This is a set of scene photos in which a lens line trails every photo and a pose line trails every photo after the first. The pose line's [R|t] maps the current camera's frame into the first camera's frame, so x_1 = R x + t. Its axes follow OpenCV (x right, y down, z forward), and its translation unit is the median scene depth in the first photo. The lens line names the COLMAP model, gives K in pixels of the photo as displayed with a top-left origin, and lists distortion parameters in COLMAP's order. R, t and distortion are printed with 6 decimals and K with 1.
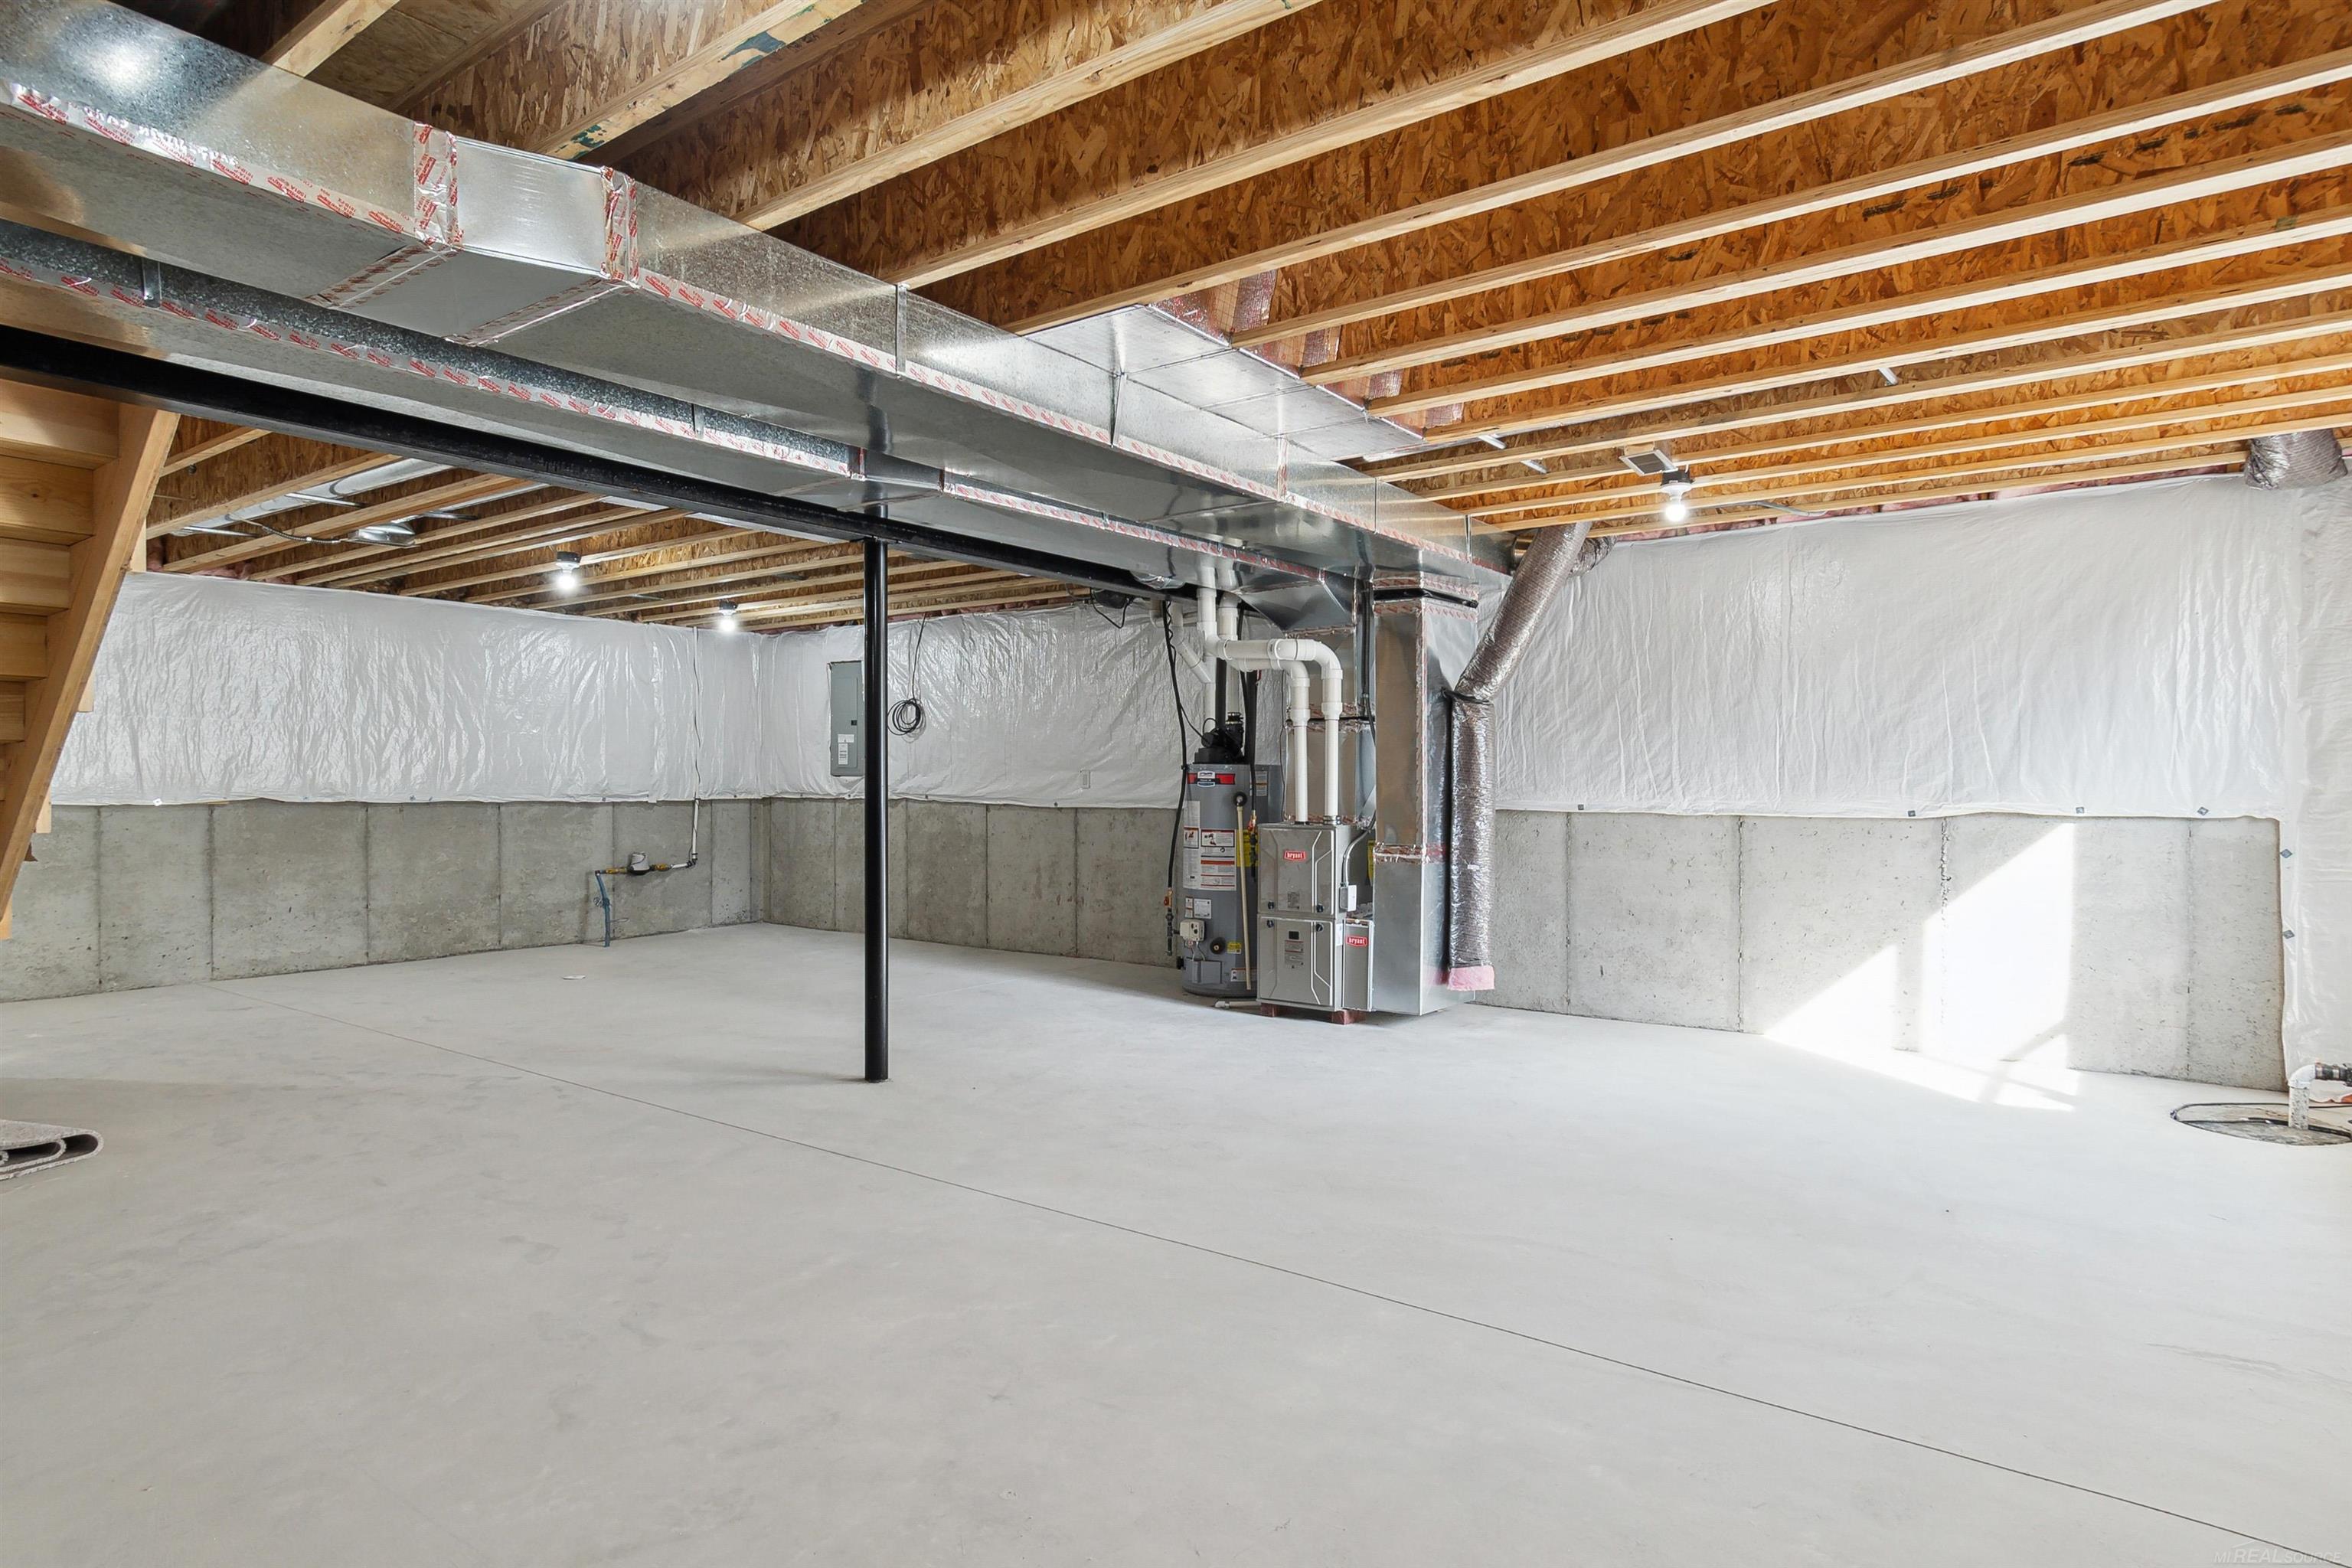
lens RADIAL K [[1318.1, 0, 1176.0], [0, 1318.1, 784.0], [0, 0, 1]] dist [-0.019761, 0.001312]
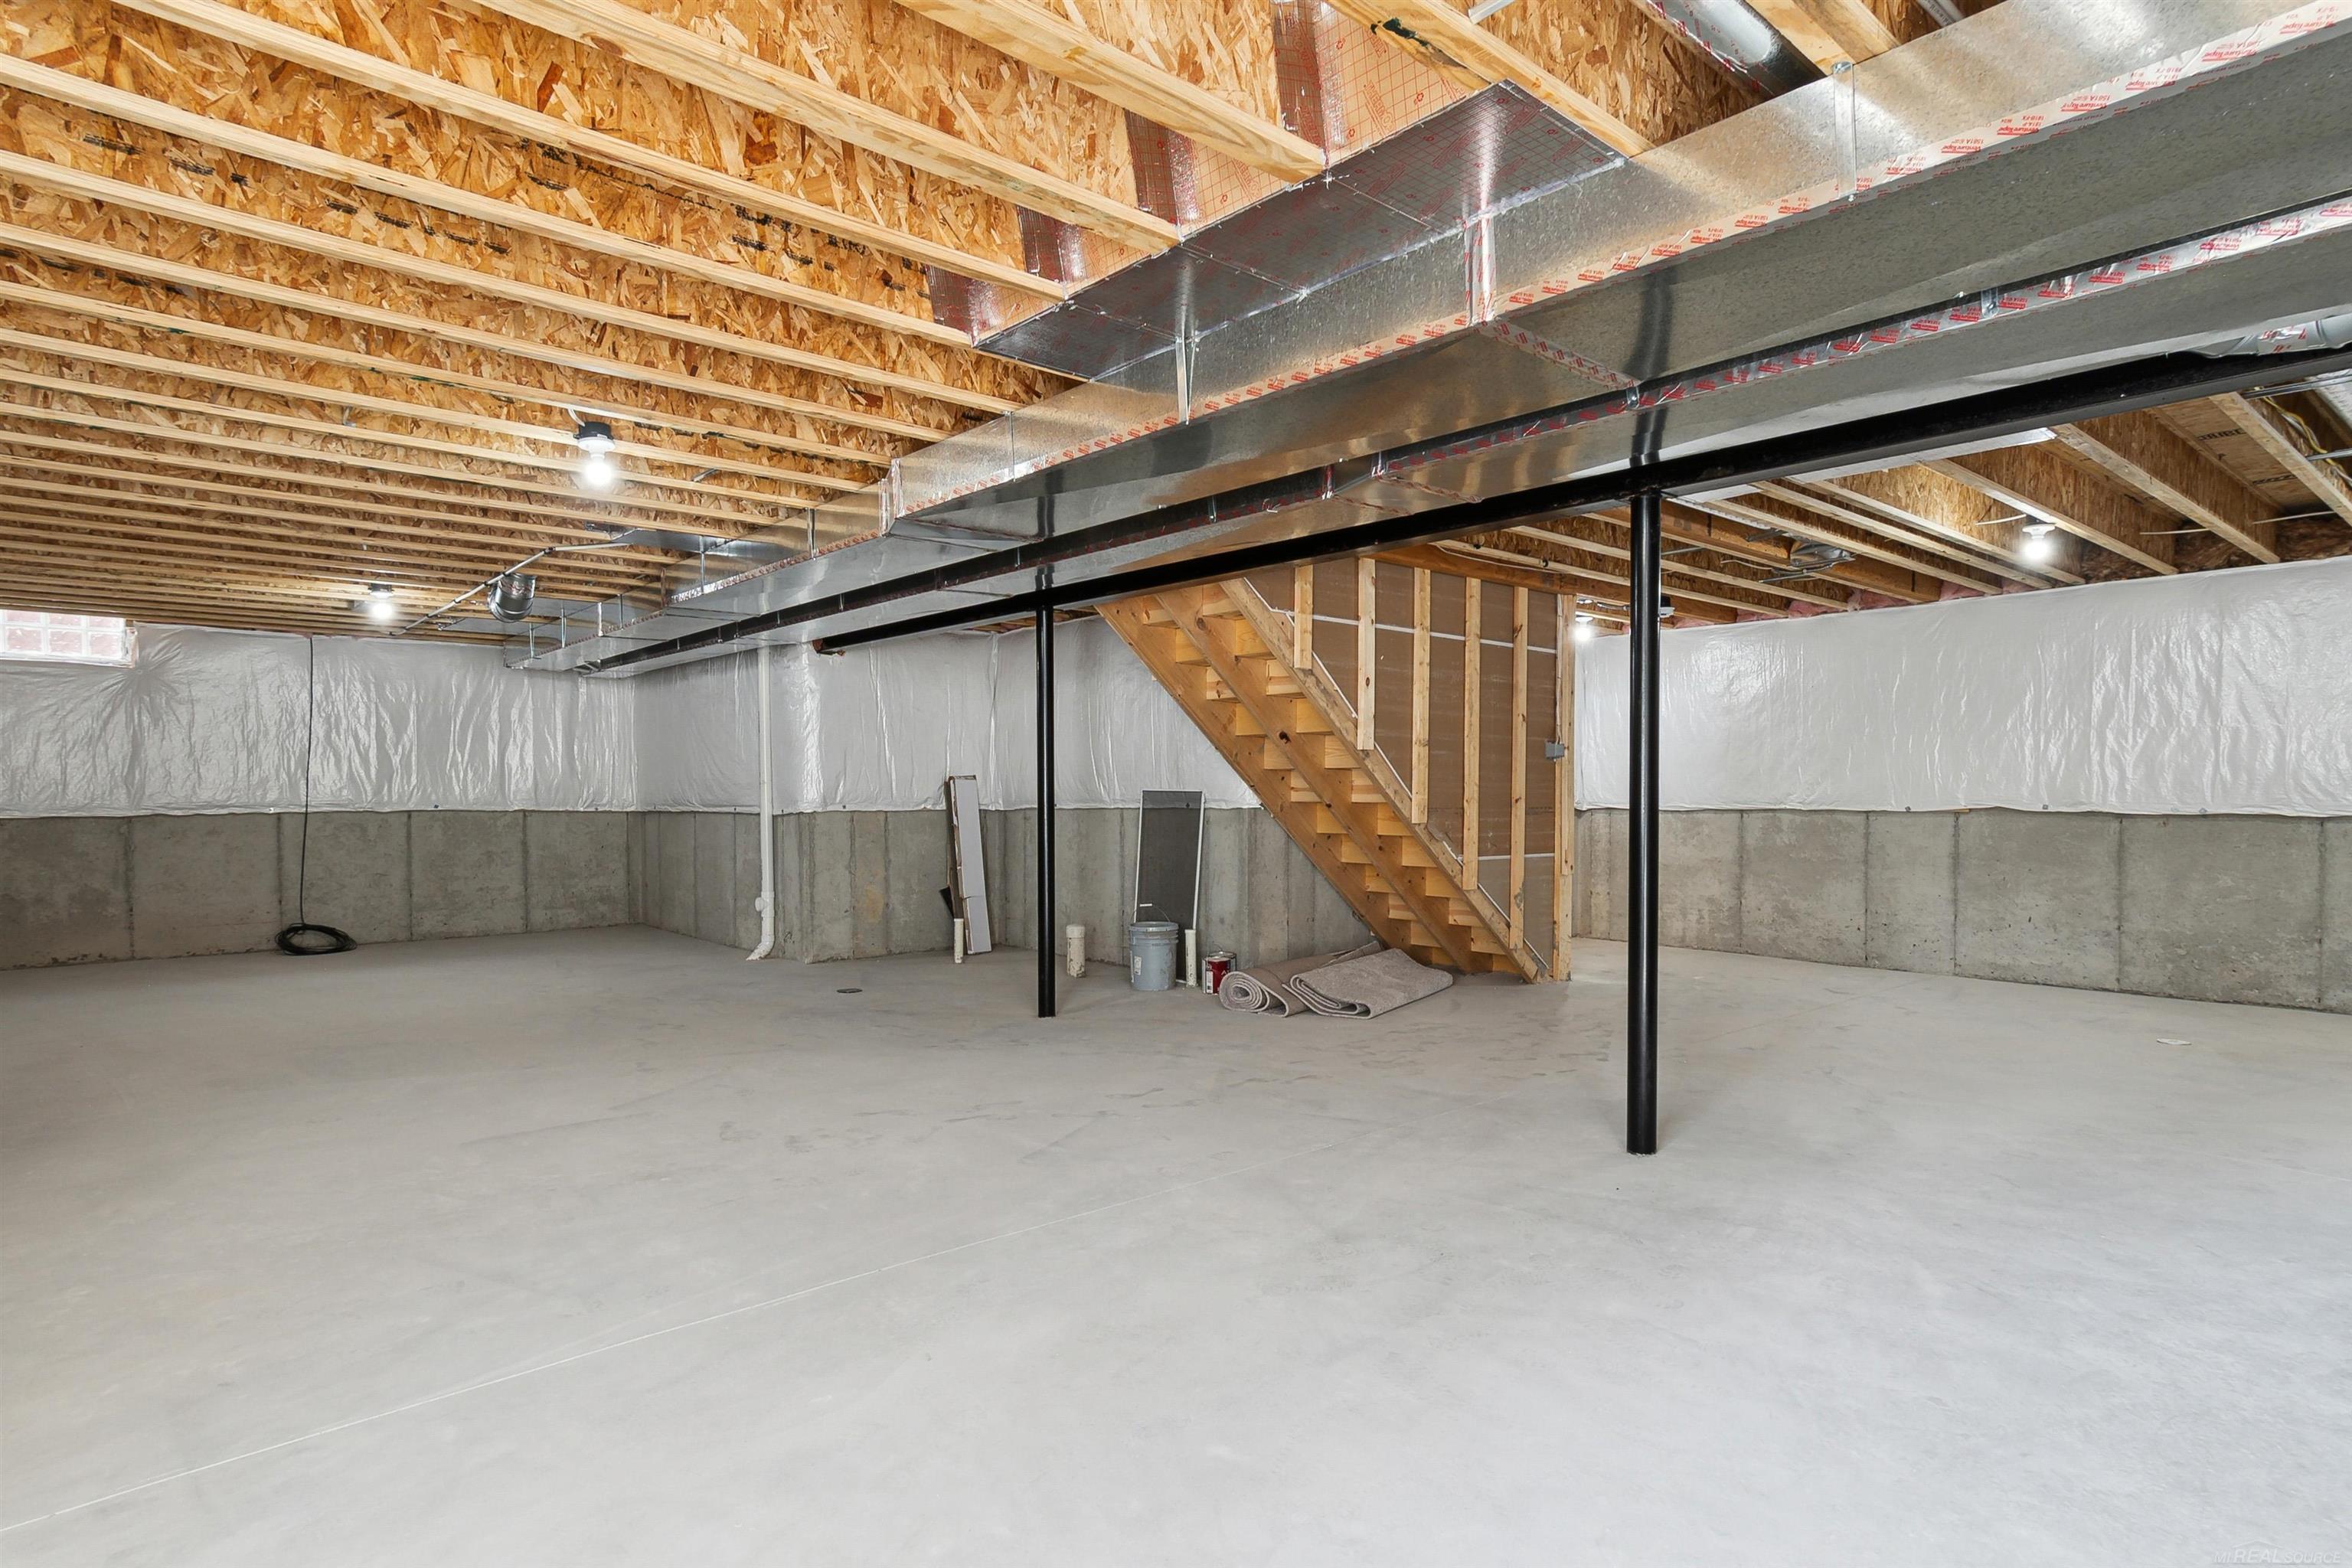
lens RADIAL K [[1230.1, 0, 1160.9], [0, 1230.1, 774.1], [0, 0, 1]] dist [0.004701, 0.001329]
pose [[-0.222459, -0.013481, -0.974849, 0.639766], [-0.000541, 0.999906, -0.013704, -0.002023], [0.974942, -0.002521, -0.222445, 0.936198]]
